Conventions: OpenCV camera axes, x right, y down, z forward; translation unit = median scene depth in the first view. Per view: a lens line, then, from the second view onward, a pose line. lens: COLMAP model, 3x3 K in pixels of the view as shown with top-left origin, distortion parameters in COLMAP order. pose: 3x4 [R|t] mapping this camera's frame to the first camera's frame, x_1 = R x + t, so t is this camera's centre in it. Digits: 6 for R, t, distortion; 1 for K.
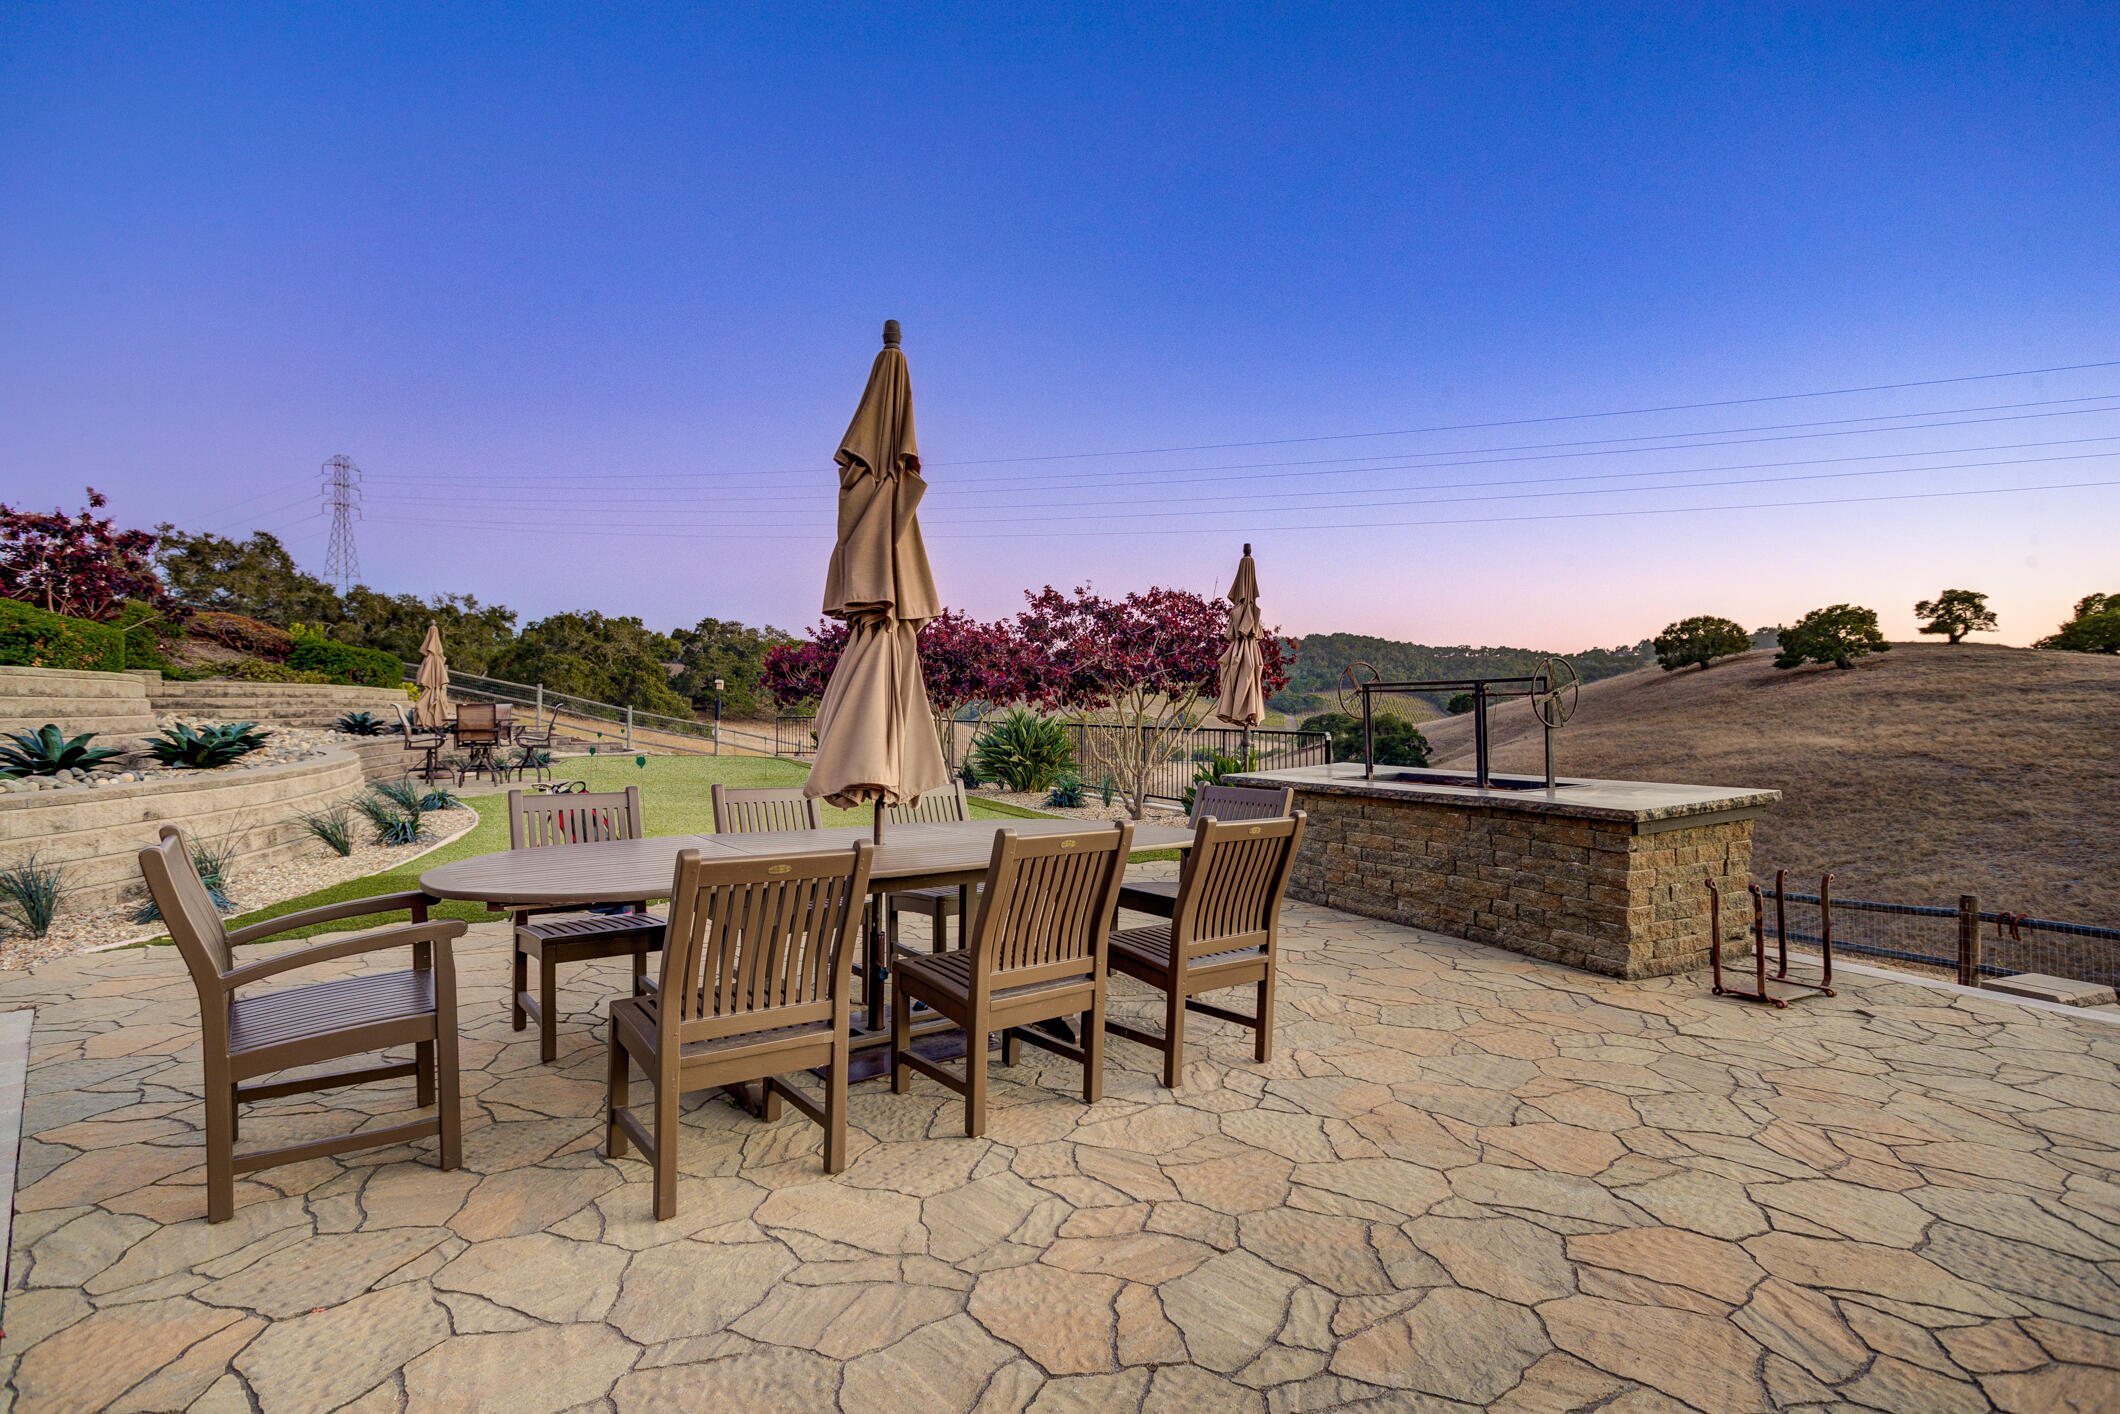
lens RADIAL K [[1043.1, 0, 1050.3], [0, 1043.1, 710.3], [0, 0, 1]] dist [-0.000490, 0.000185]
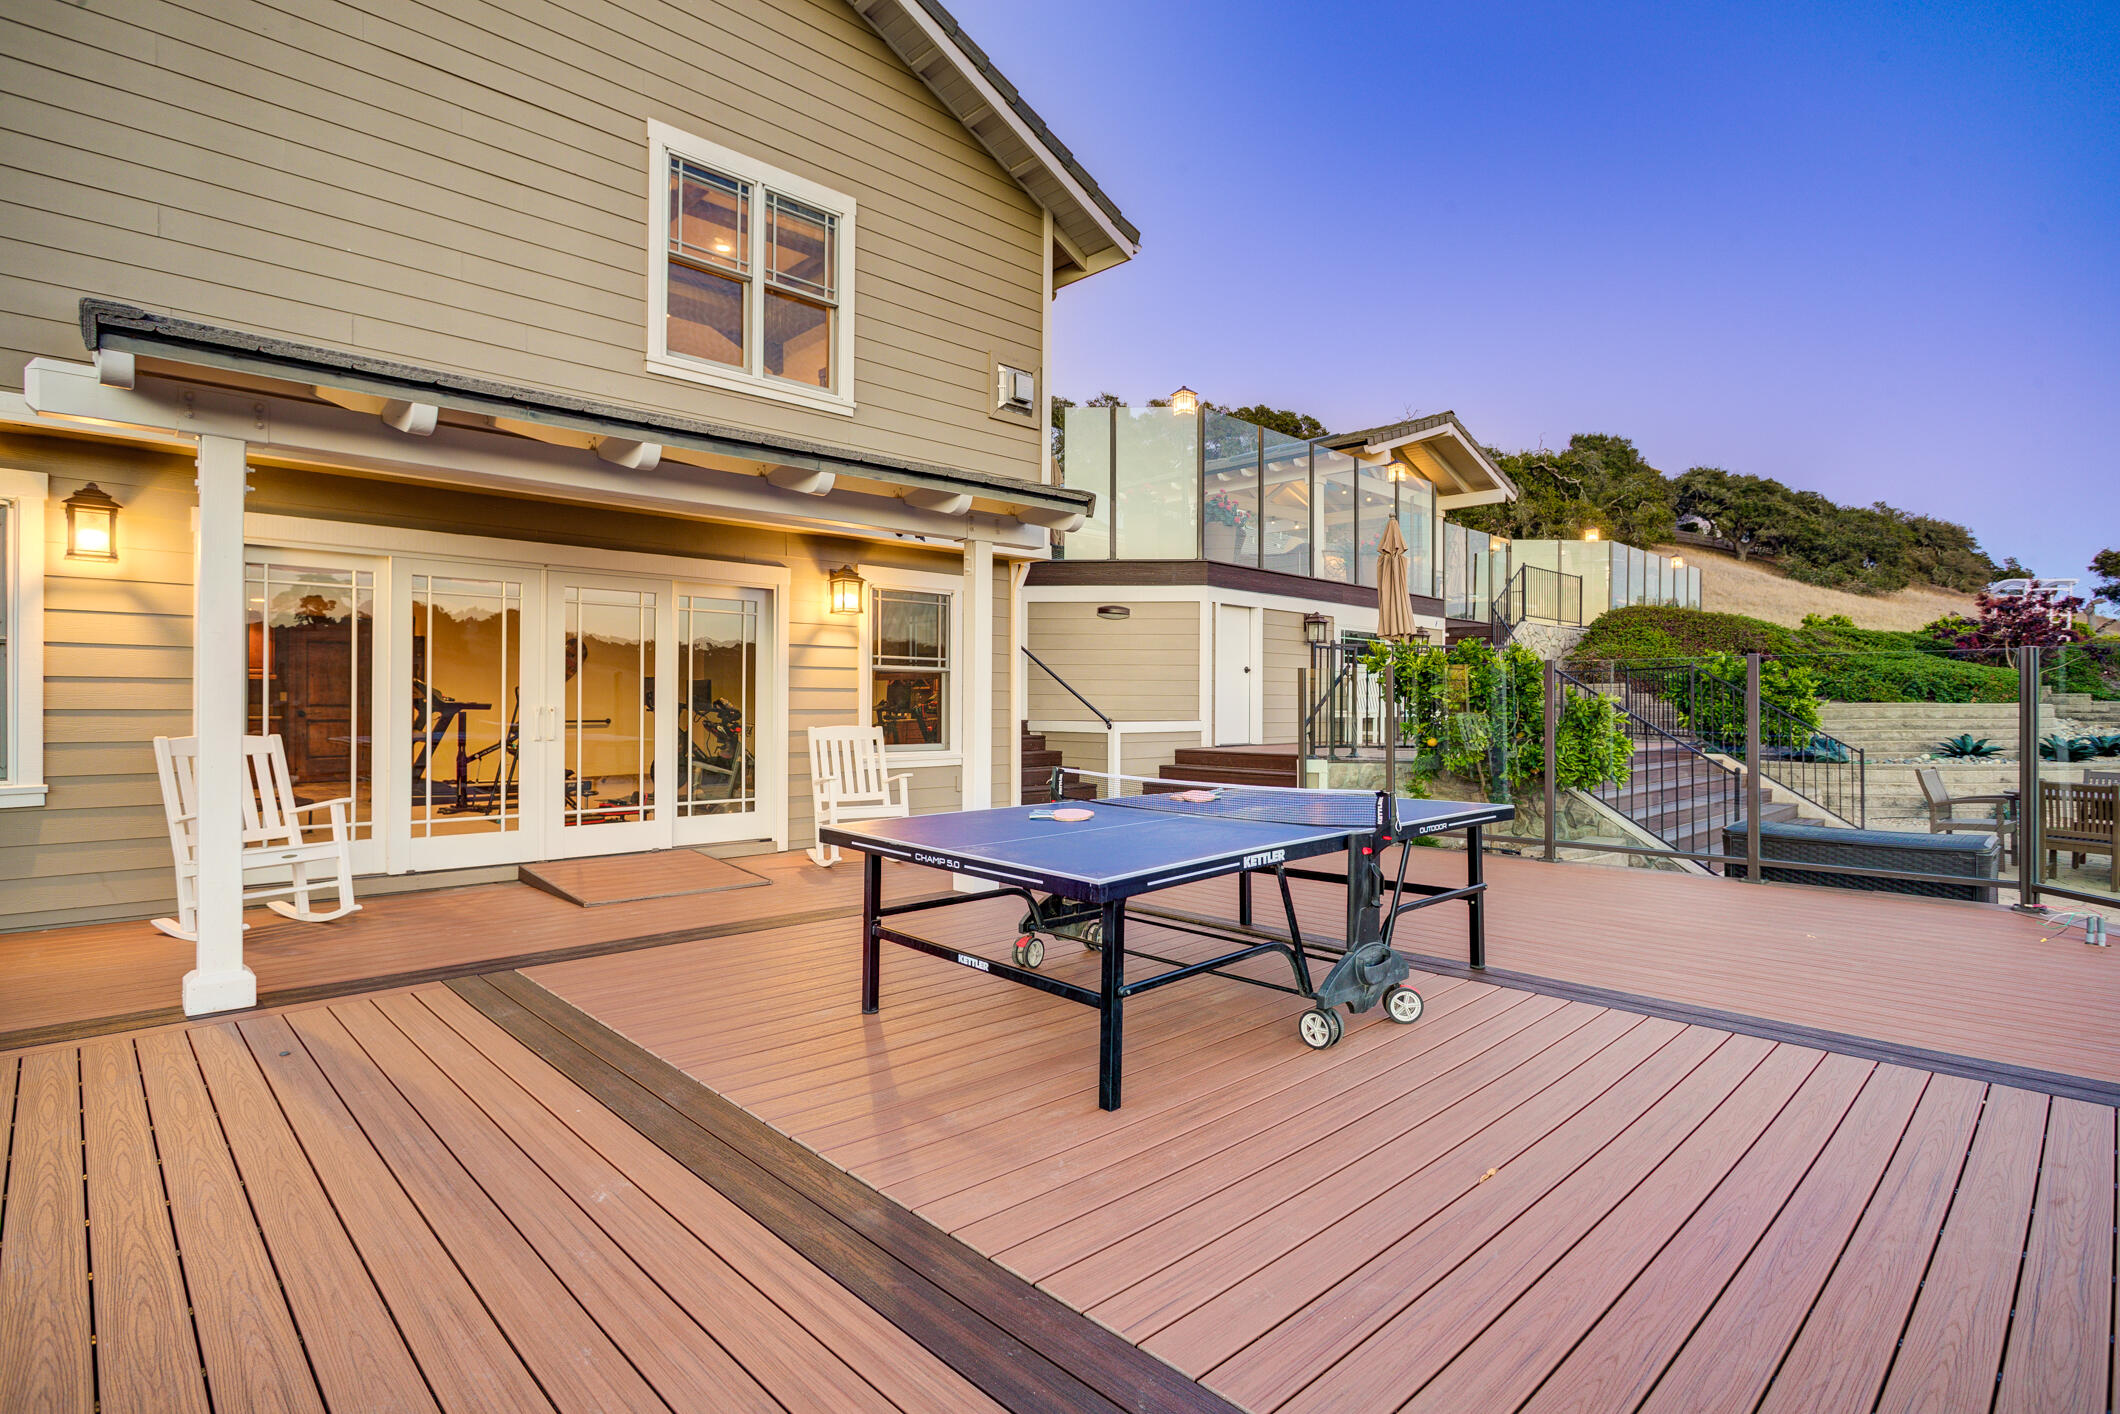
lens RADIAL K [[1043.1, 0, 1068.4], [0, 1043.1, 707.8], [0, 0, 1]] dist [-0.000490, 0.000185]
pose [[0.025120, 0.001628, -0.999683, 0.859992], [-0.005372, 0.999984, 0.001493, -0.025575], [0.999670, 0.005333, 0.025128, -0.671582]]
